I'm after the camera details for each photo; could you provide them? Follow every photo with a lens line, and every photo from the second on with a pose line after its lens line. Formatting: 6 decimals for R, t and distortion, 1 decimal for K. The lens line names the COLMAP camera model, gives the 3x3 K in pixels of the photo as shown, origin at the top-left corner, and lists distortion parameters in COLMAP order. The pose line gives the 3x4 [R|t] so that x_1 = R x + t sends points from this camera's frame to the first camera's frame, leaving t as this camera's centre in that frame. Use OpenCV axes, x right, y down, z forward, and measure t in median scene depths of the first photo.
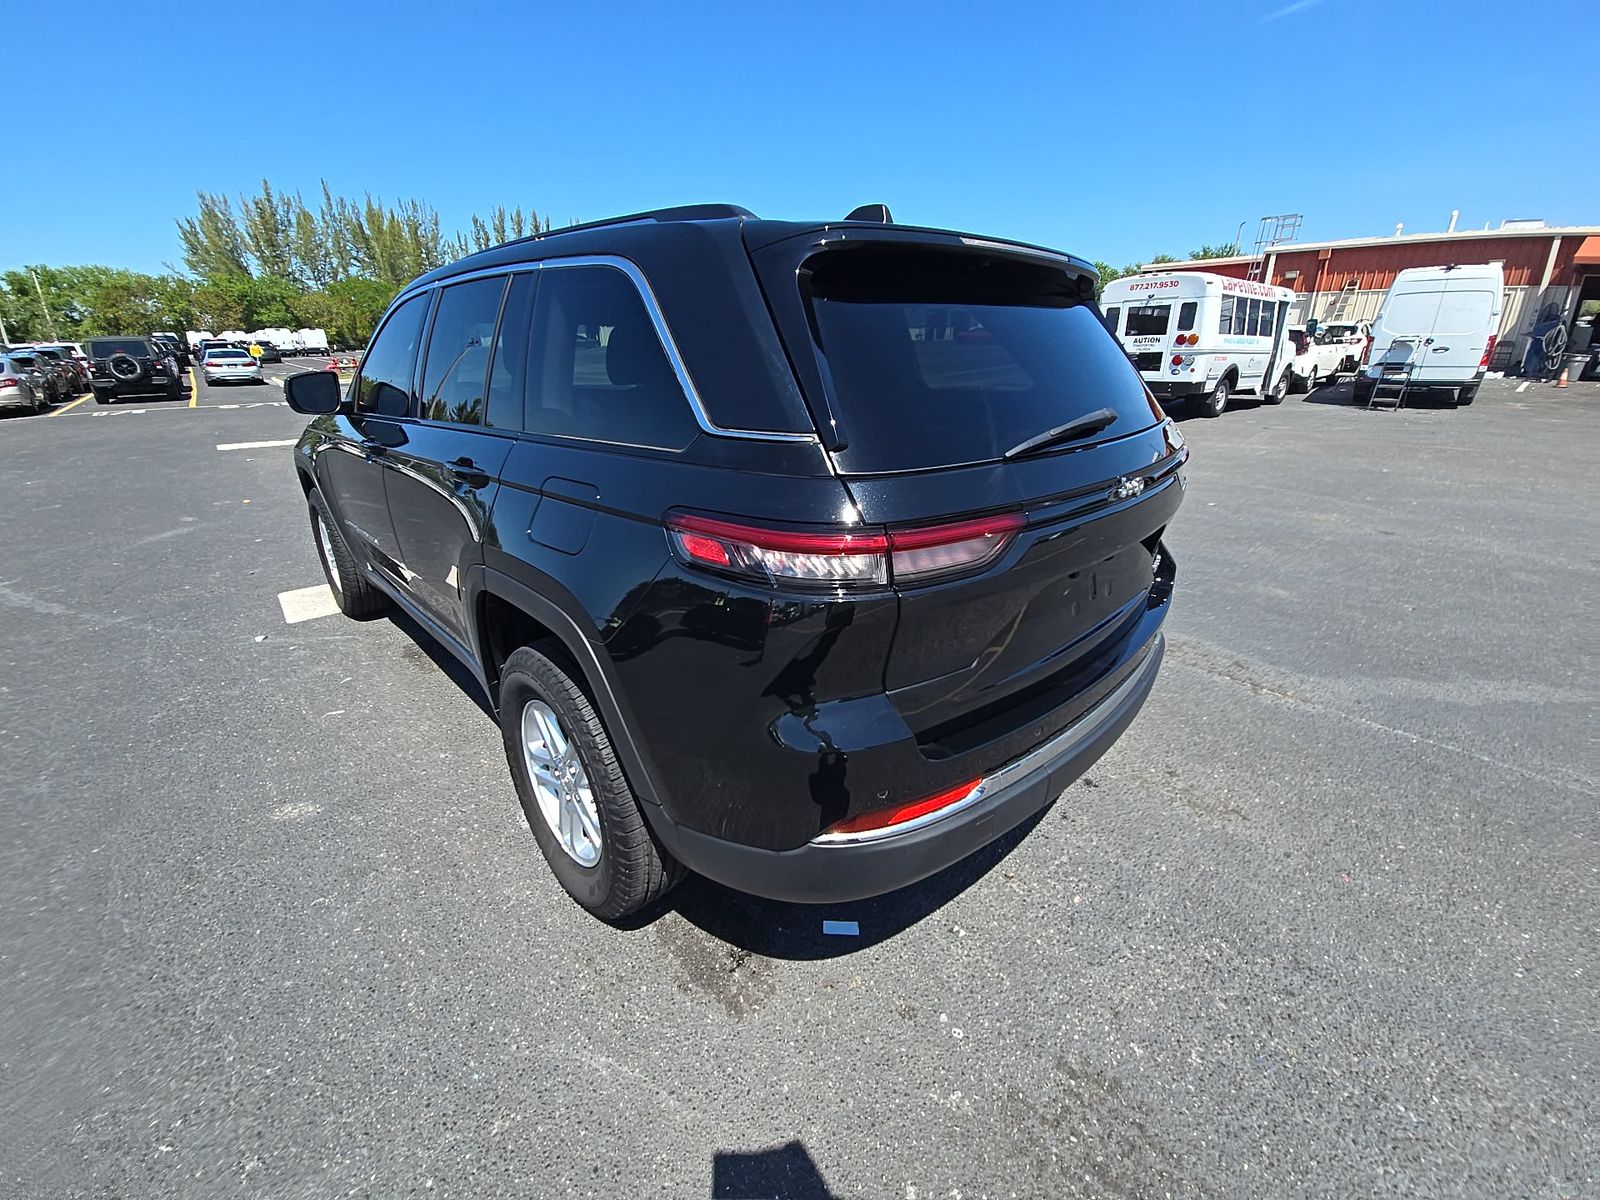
lens RADIAL K [[650.5, 0, 799.7], [0, 650.5, 601.2], [0, 0, 1]] dist [-0.005820, -0.001756]
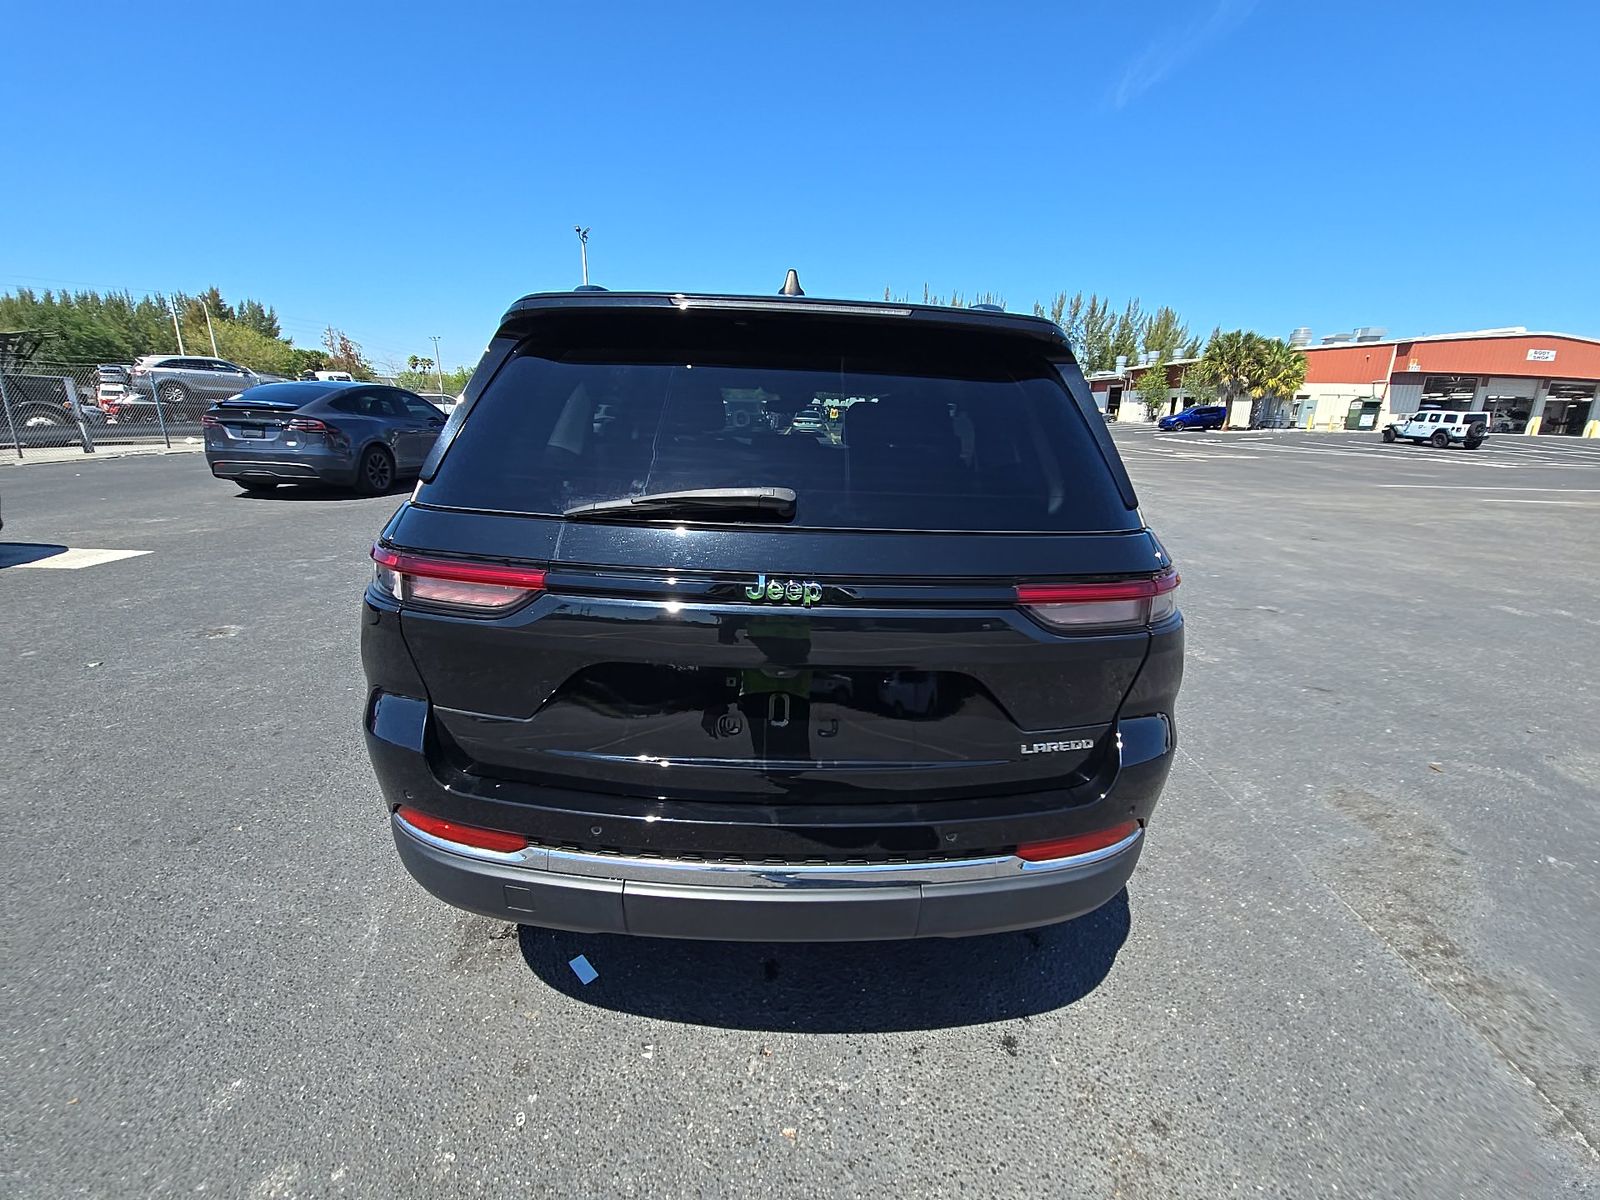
lens RADIAL K [[650.5, 0, 806.9], [0, 650.5, 604.4], [0, 0, 1]] dist [-0.005820, -0.001756]
pose [[0.728120, 0.225506, -0.647293, 0.946316], [-0.288311, 0.957492, 0.009262, -0.160628], [0.621866, 0.179878, 0.762185, 0.404196]]
